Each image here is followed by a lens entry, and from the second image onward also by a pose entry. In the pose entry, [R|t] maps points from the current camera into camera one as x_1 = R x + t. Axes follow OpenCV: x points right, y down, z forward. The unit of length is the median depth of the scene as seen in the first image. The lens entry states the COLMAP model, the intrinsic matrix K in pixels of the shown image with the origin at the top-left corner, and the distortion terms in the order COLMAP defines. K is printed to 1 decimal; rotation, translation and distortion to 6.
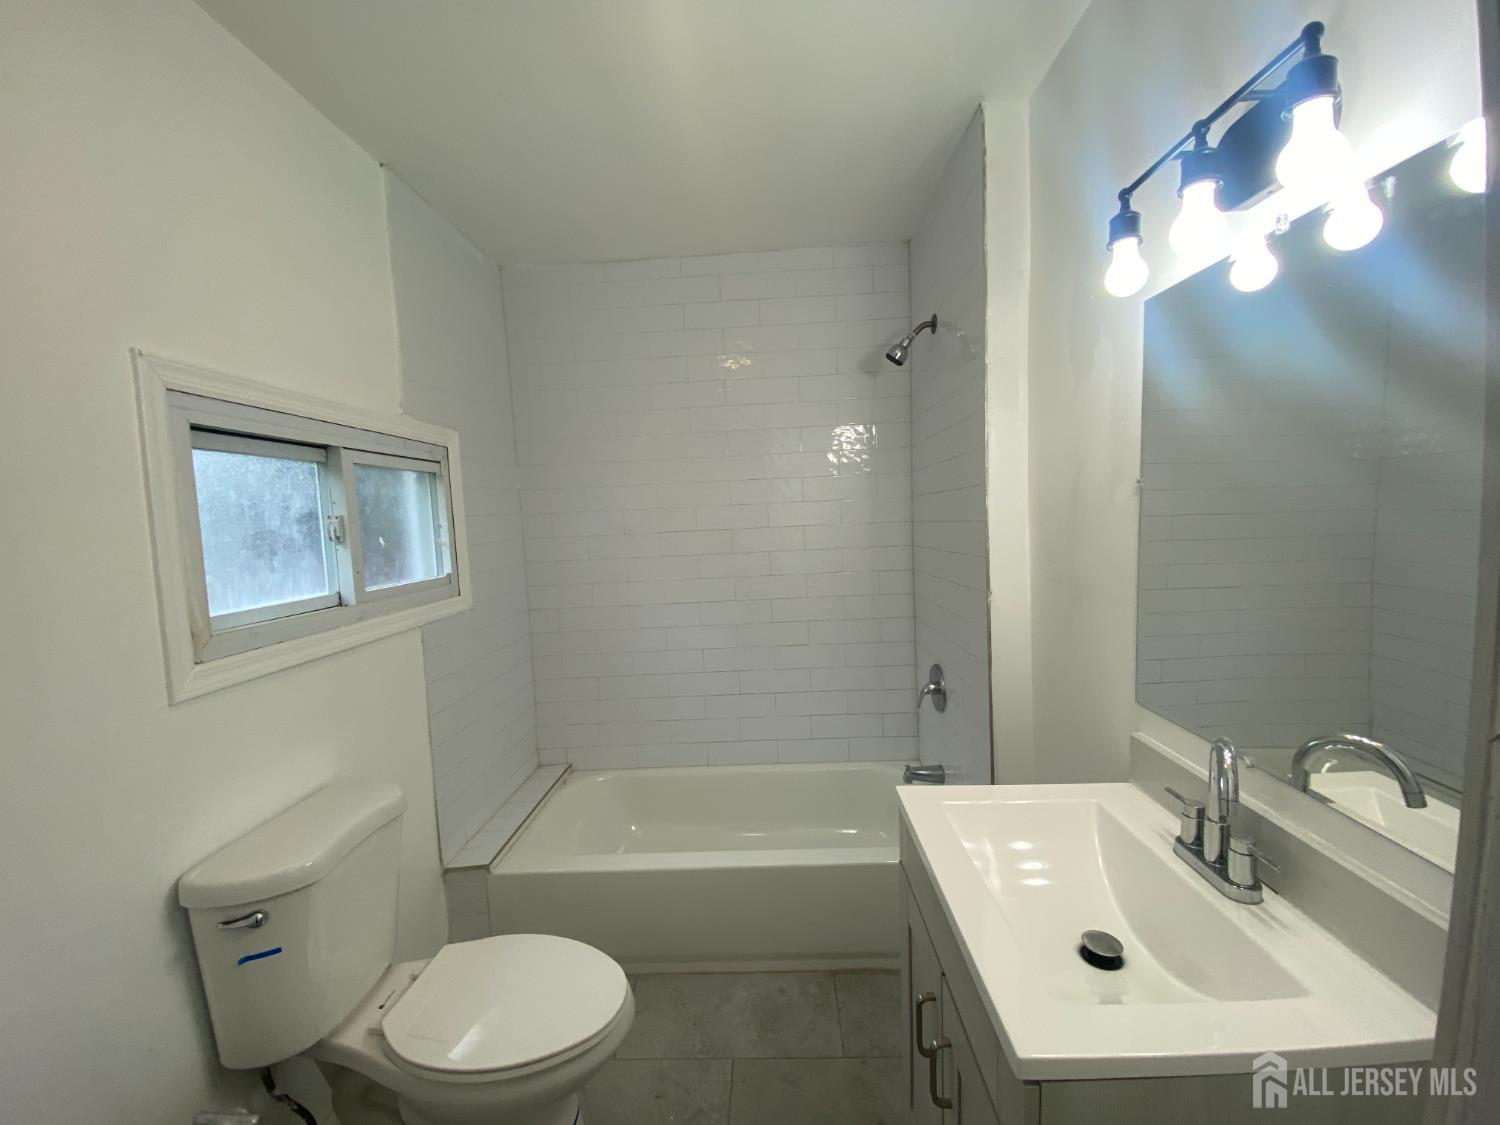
lens RADIAL K [[601.4, 0, 756.0], [0, 601.4, 561.7], [0, 0, 1]] dist [-0.040347, -0.003206]
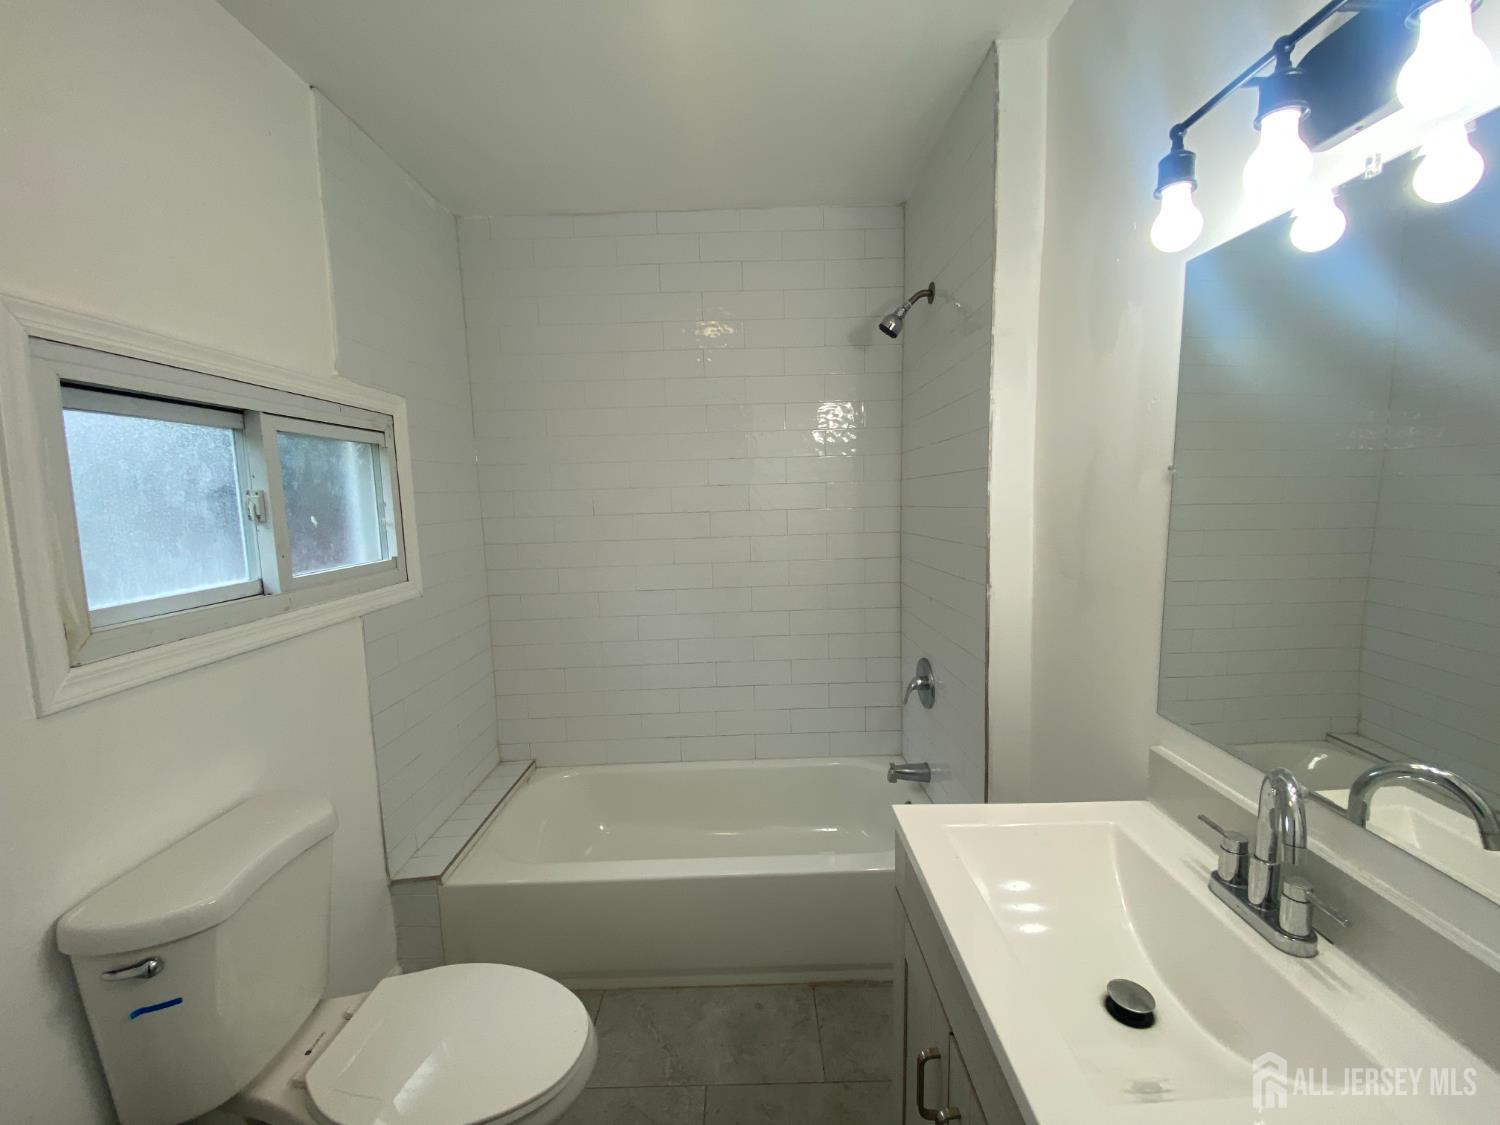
lens RADIAL K [[601.4, 0, 756.8], [0, 601.4, 566.2], [0, 0, 1]] dist [-0.040347, -0.003206]
pose [[0.999035, 0.012223, 0.042192, -0.008830], [-0.013854, 0.999160, 0.038574, -0.011647], [-0.041685, -0.039121, 0.998365, 0.116652]]
